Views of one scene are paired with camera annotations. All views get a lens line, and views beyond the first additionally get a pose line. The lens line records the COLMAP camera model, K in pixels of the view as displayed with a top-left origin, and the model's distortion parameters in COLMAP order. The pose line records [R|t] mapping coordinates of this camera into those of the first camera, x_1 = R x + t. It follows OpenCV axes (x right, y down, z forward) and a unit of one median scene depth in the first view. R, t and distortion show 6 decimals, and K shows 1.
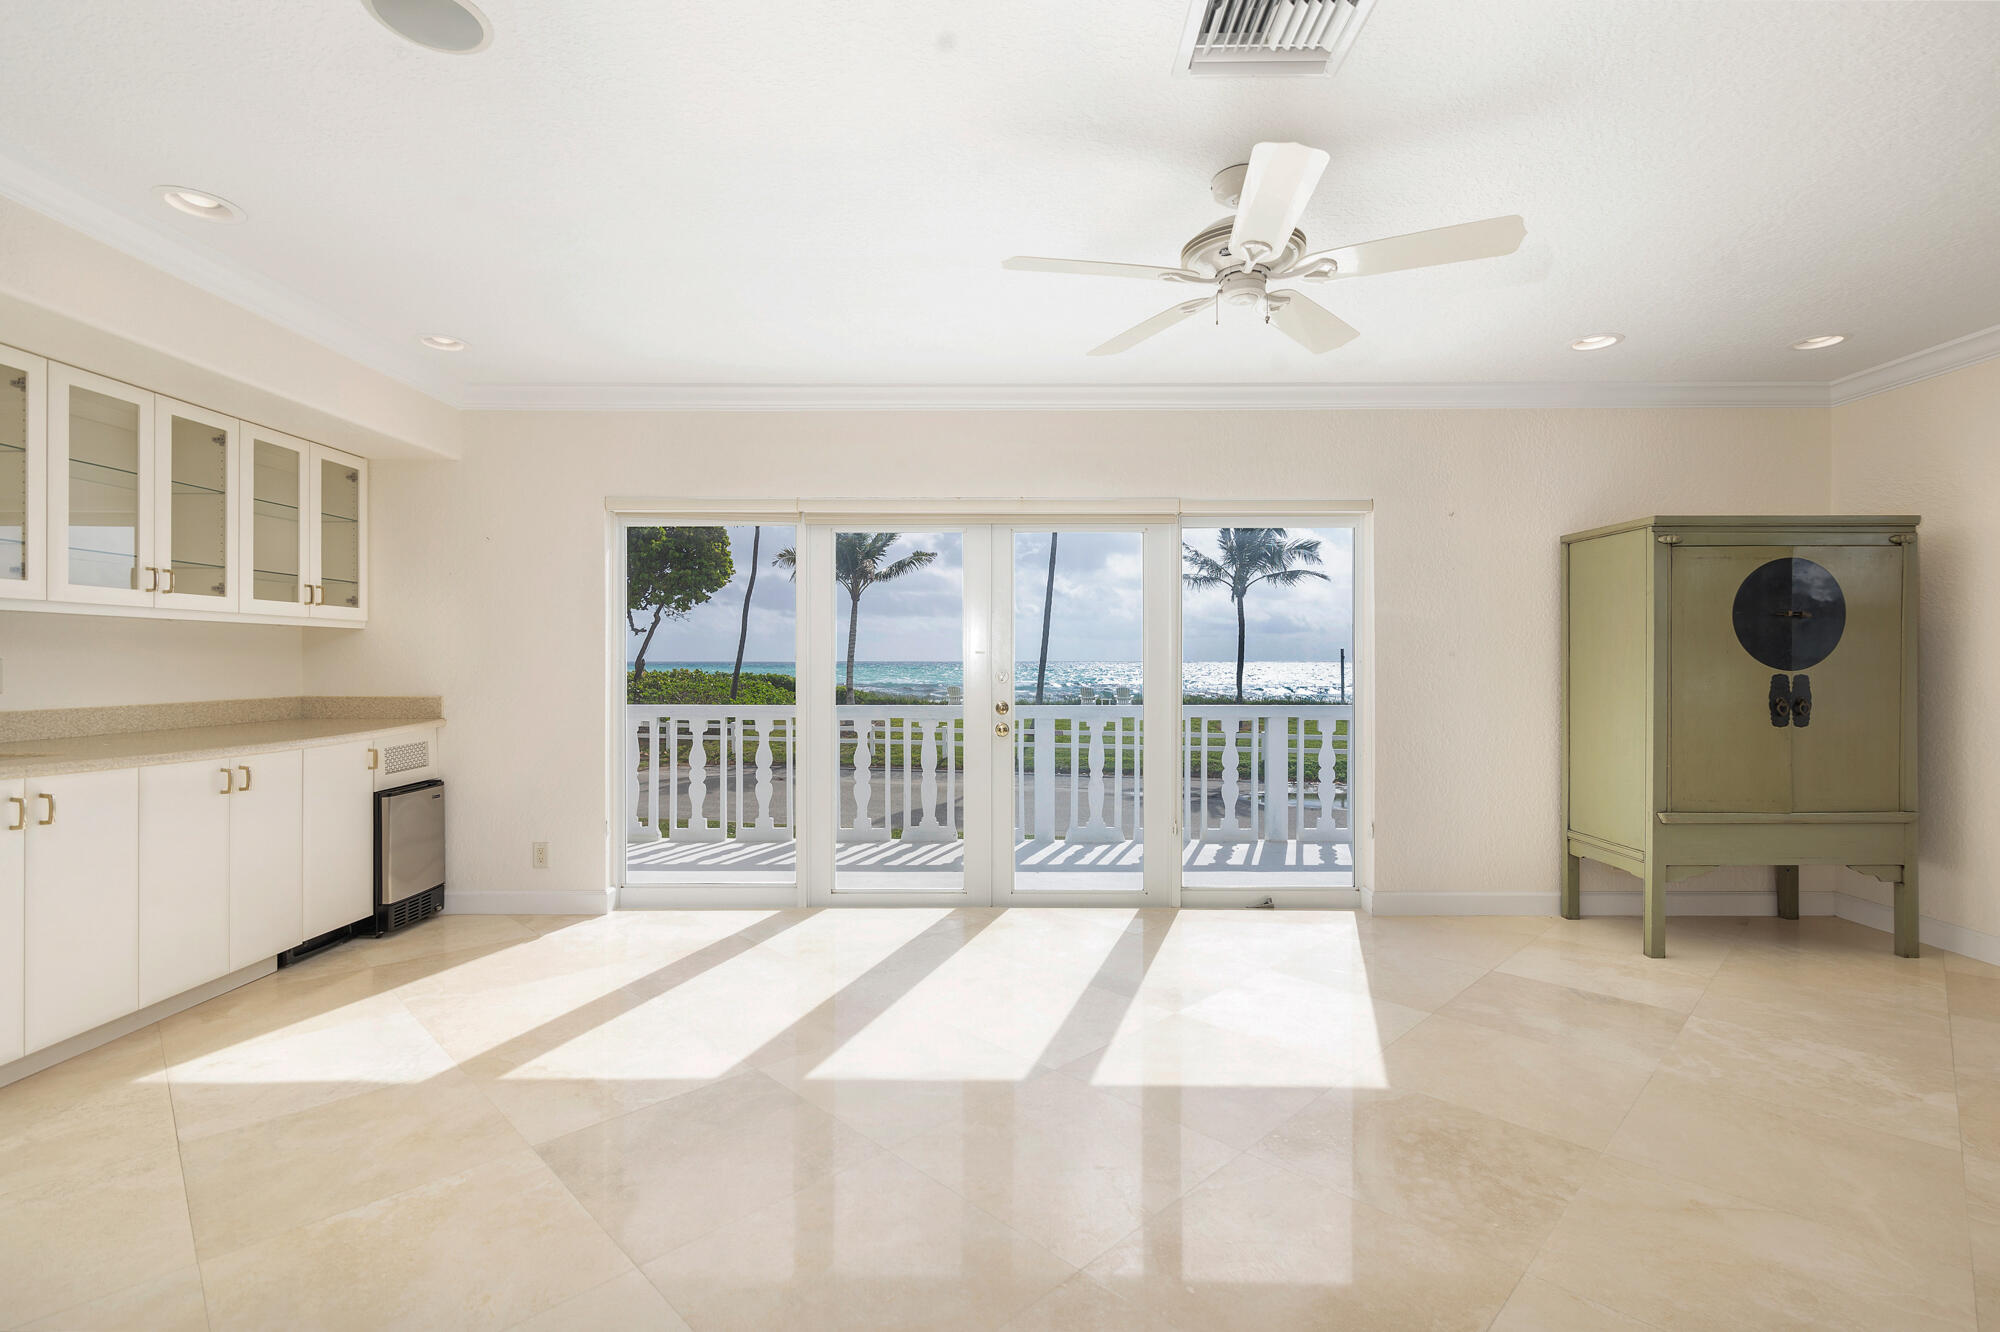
lens RADIAL K [[908.1, 0, 997.3], [0, 908.1, 661.6], [0, 0, 1]] dist [-0.000107, -0.001003]
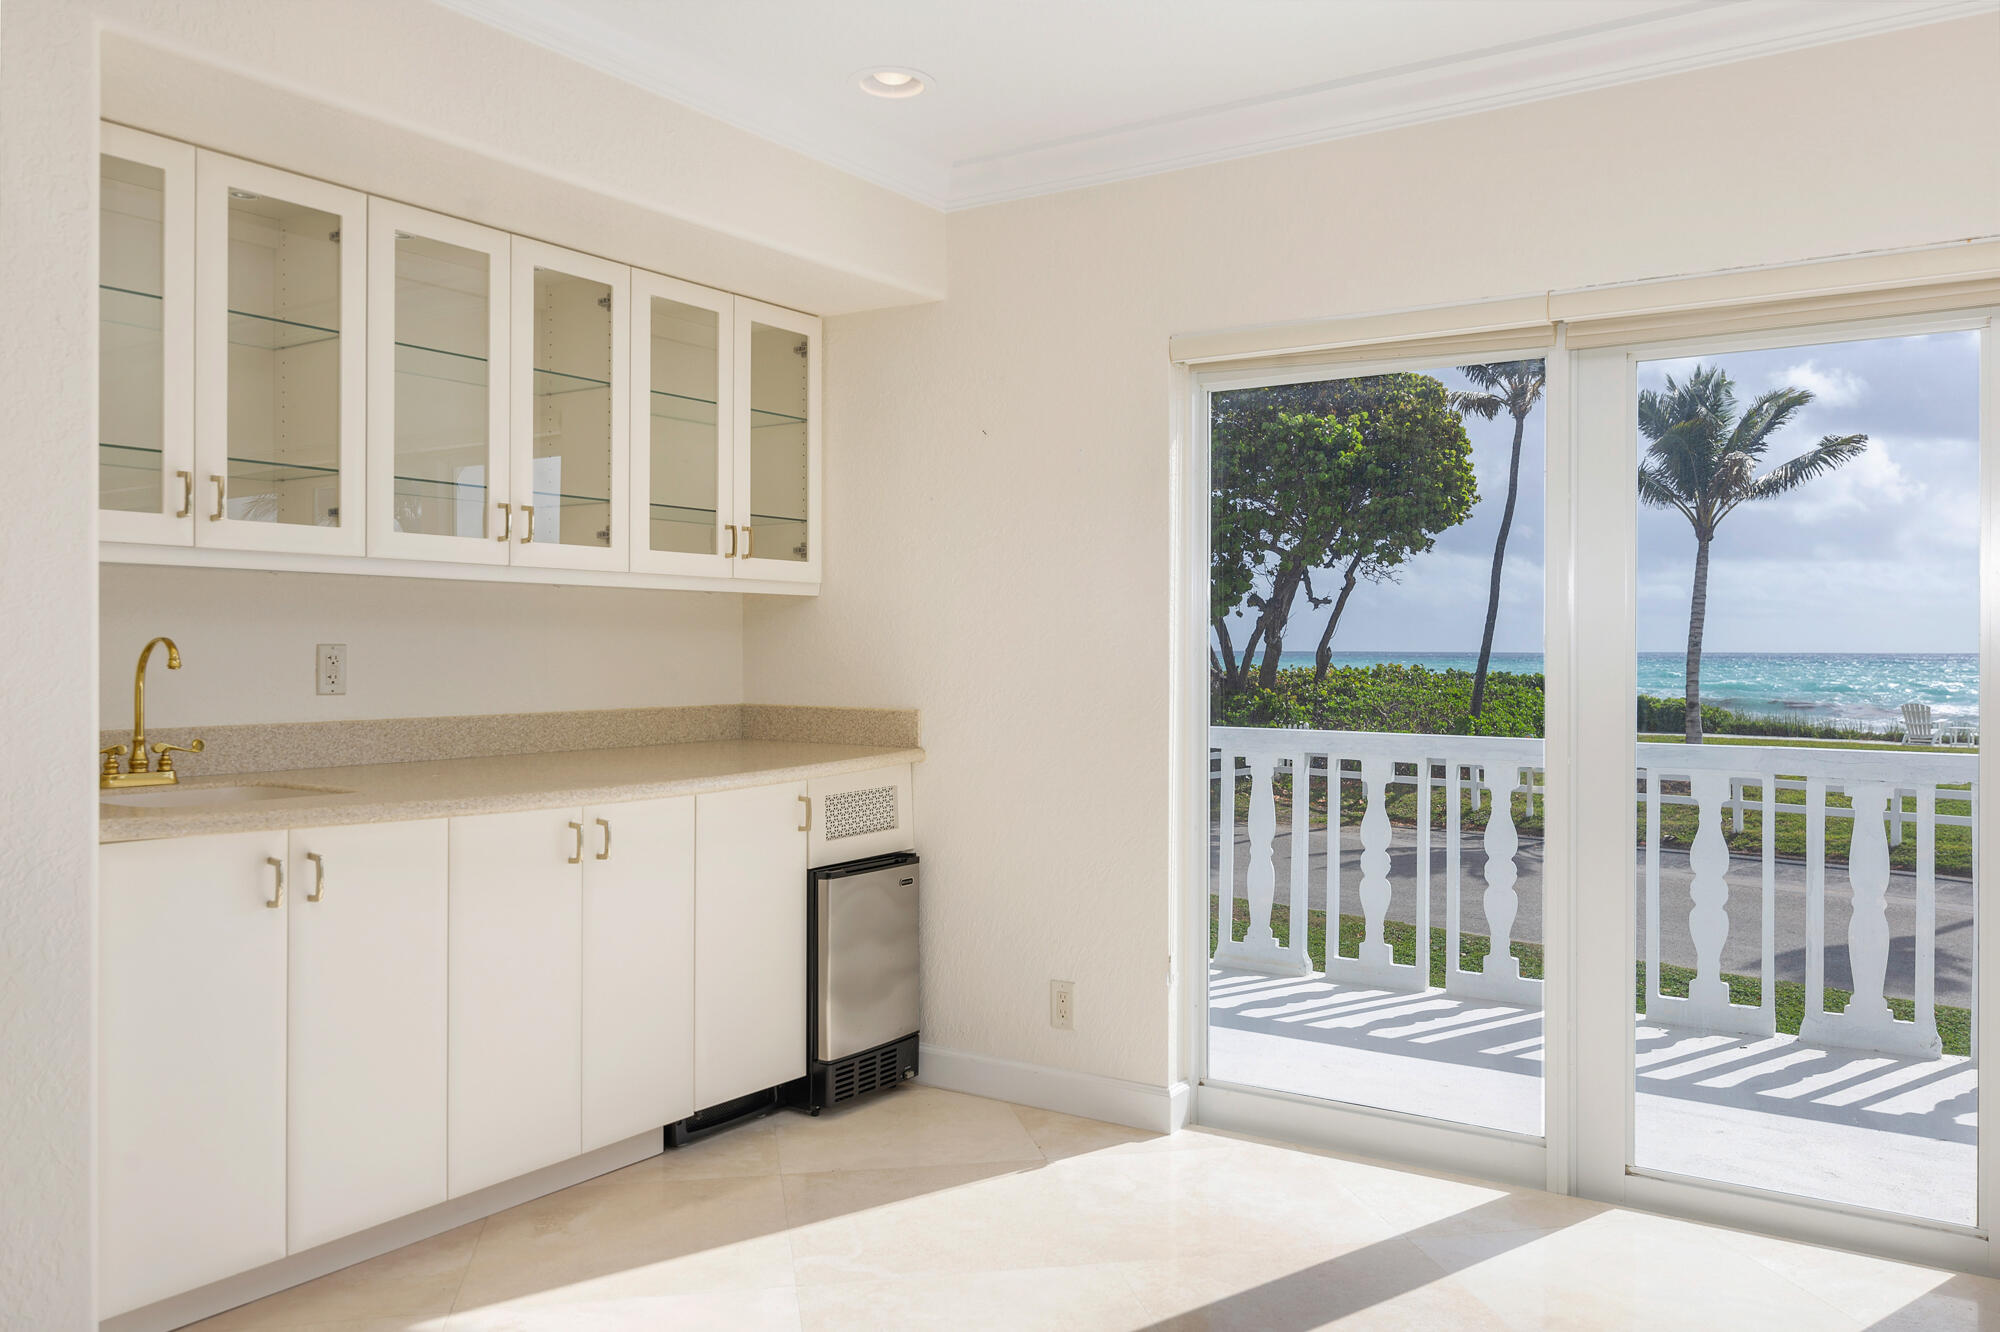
lens RADIAL K [[1513.4, 0, 1013.9], [0, 1513.4, 649.5], [0, 0, 1]] dist [-0.000193, 0.013159]
pose [[0.834507, 0.002674, -0.550990, -0.025171], [-0.003394, 0.999994, -0.000288, -0.000303], [0.550987, 0.002111, 0.834511, 0.220476]]
